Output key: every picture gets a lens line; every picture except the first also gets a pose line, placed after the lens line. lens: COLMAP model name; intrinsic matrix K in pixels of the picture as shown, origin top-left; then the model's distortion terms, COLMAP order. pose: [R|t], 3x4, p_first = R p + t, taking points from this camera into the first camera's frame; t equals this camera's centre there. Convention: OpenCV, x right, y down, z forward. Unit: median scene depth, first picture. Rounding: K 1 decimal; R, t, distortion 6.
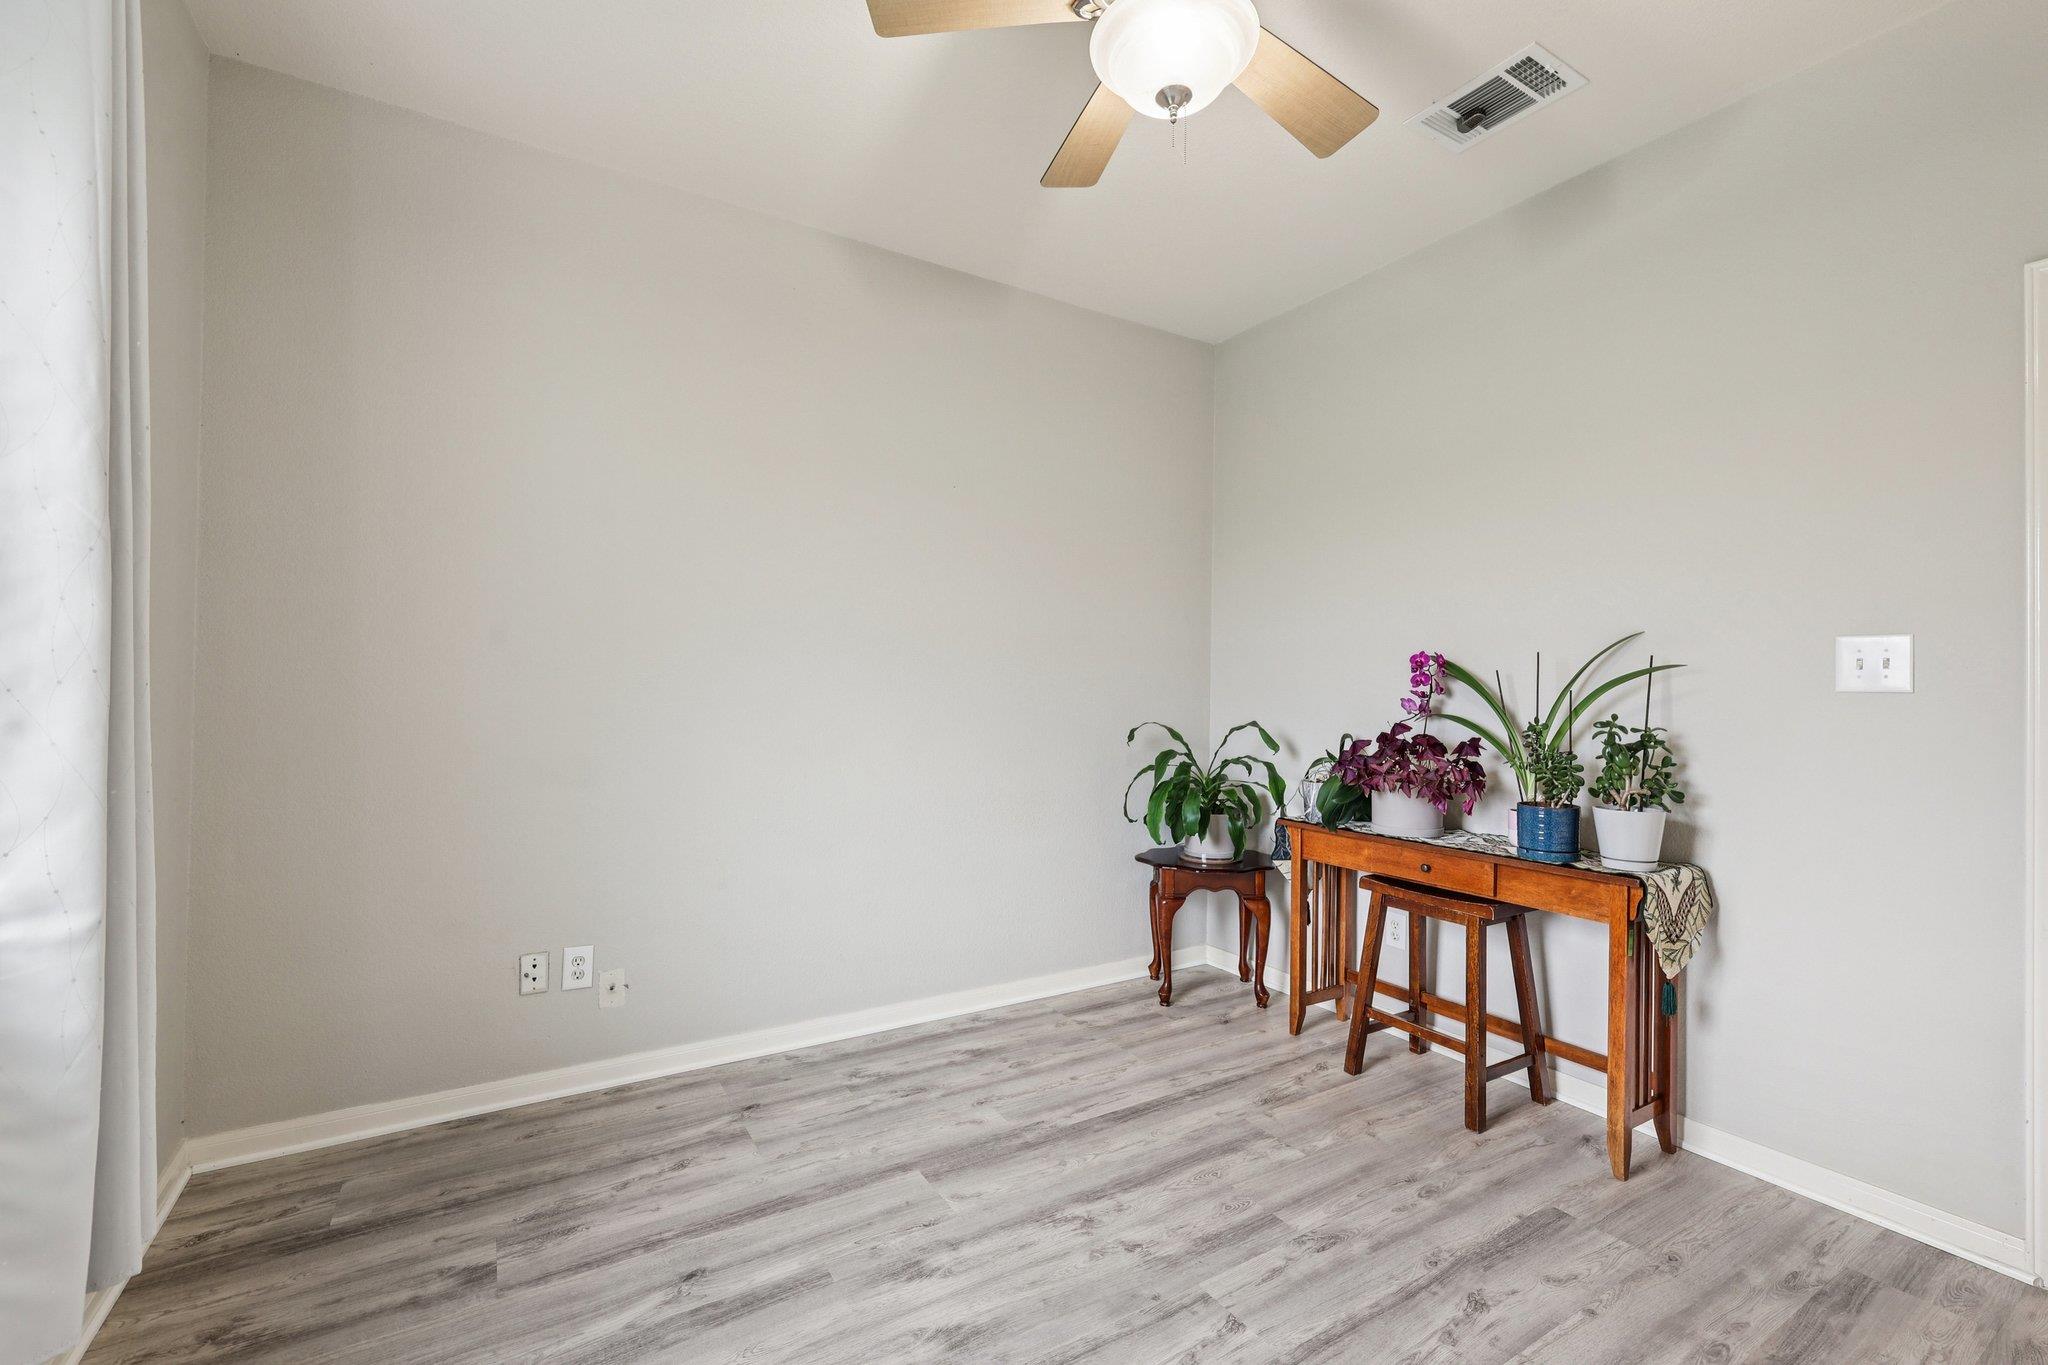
lens RADIAL K [[868.1, 0, 1031.3], [0, 868.1, 693.5], [0, 0, 1]] dist [-0.001367, 0.000515]
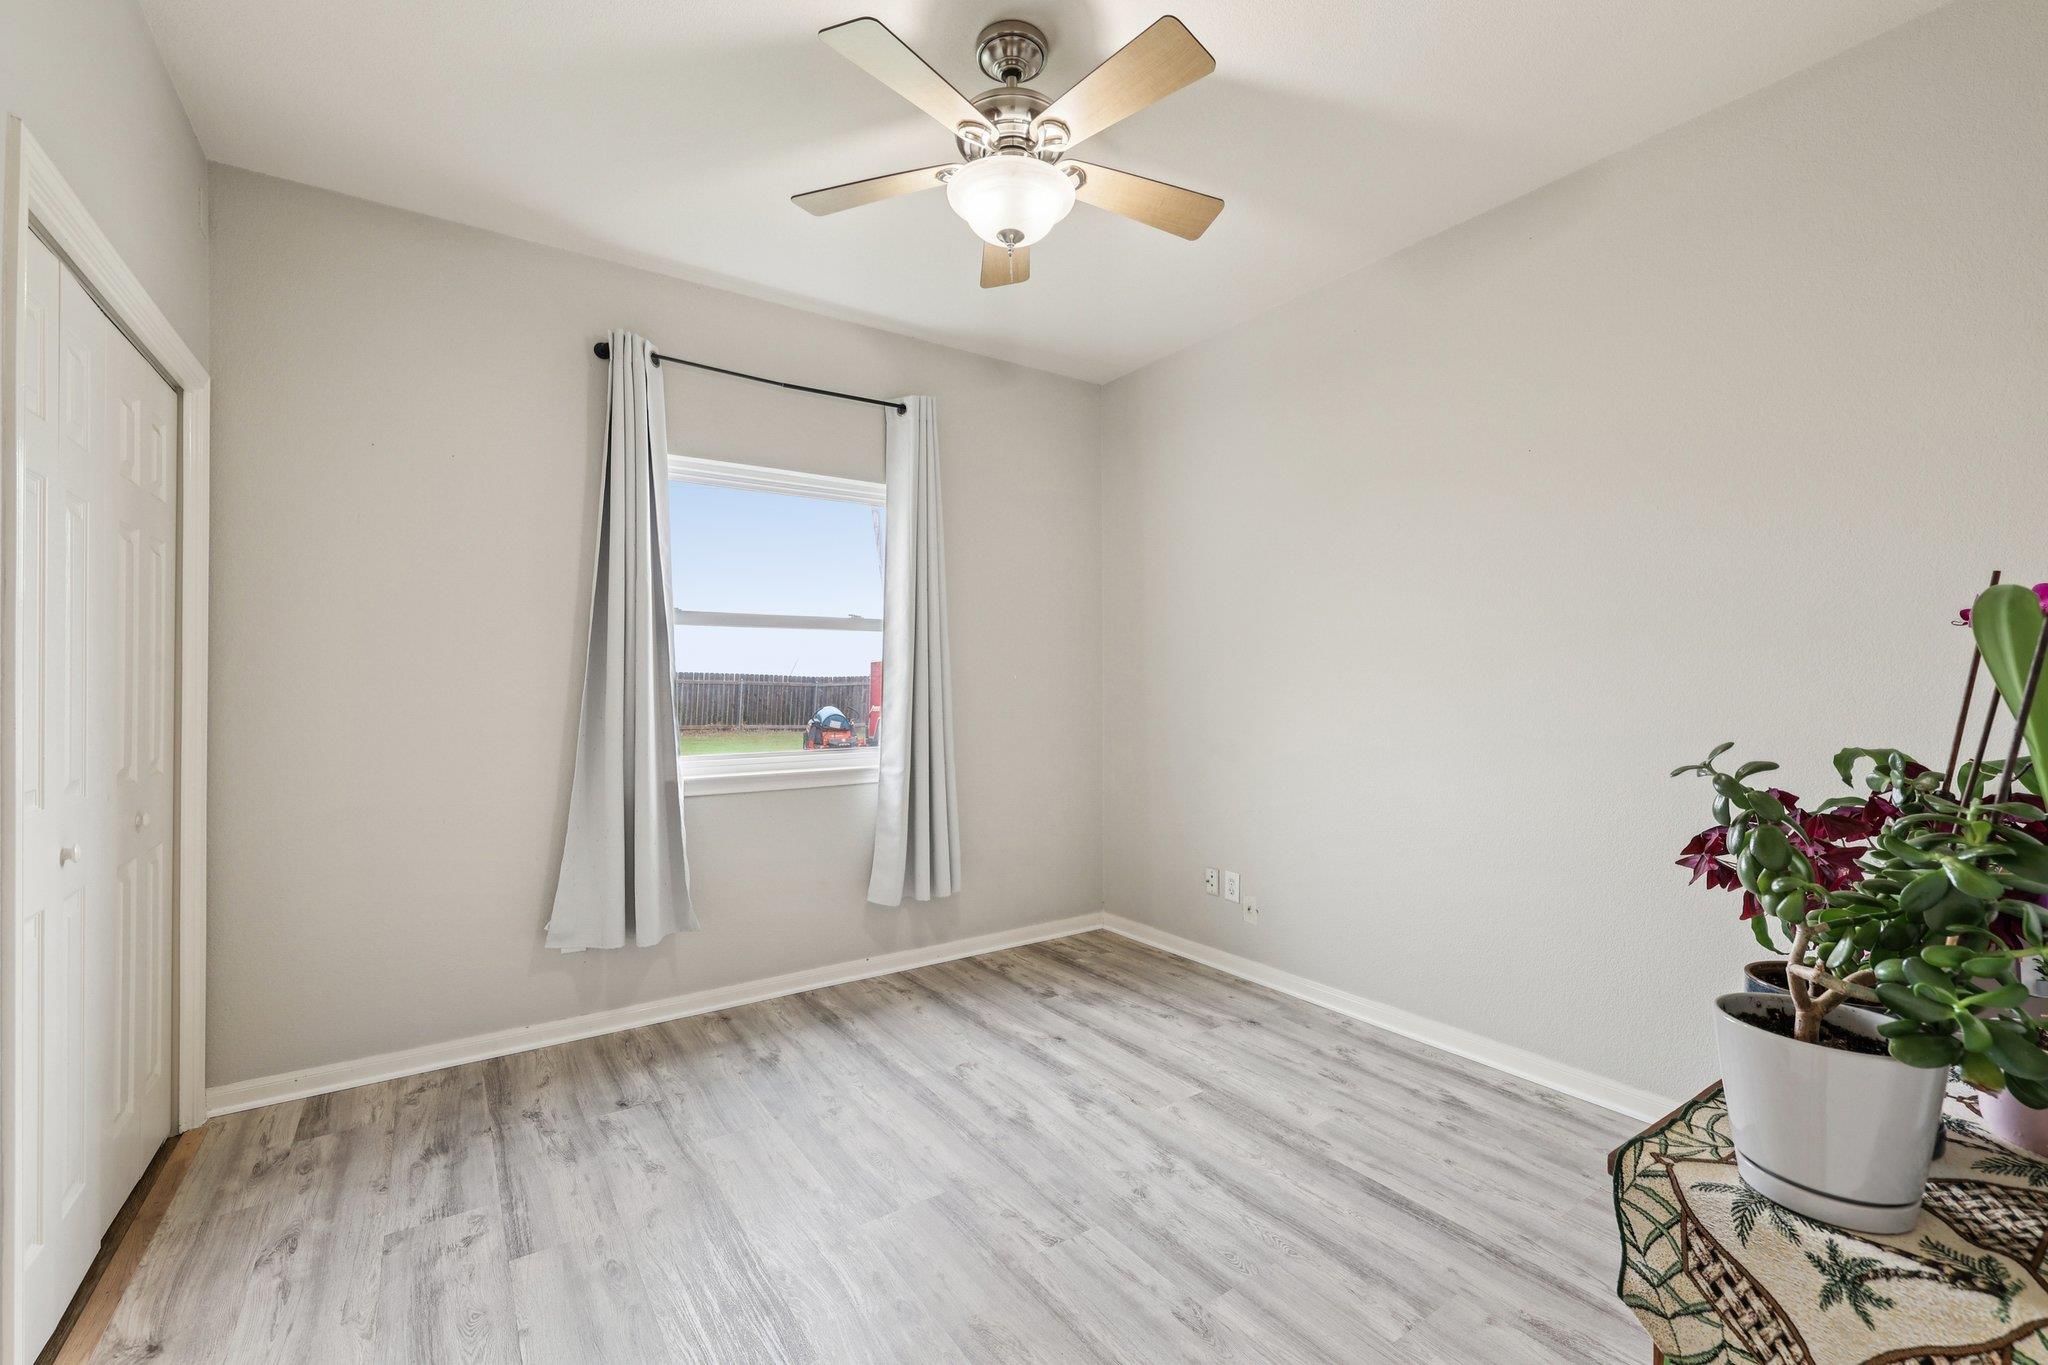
lens RADIAL K [[868.1, 0, 1039.5], [0, 868.1, 676.9], [0, 0, 1]] dist [-0.001367, 0.000515]
pose [[0.058834, -0.025480, -0.997943, 1.044007], [-0.001985, 0.999669, -0.025641, 0.004994], [0.998266, 0.003490, 0.058764, 0.678926]]
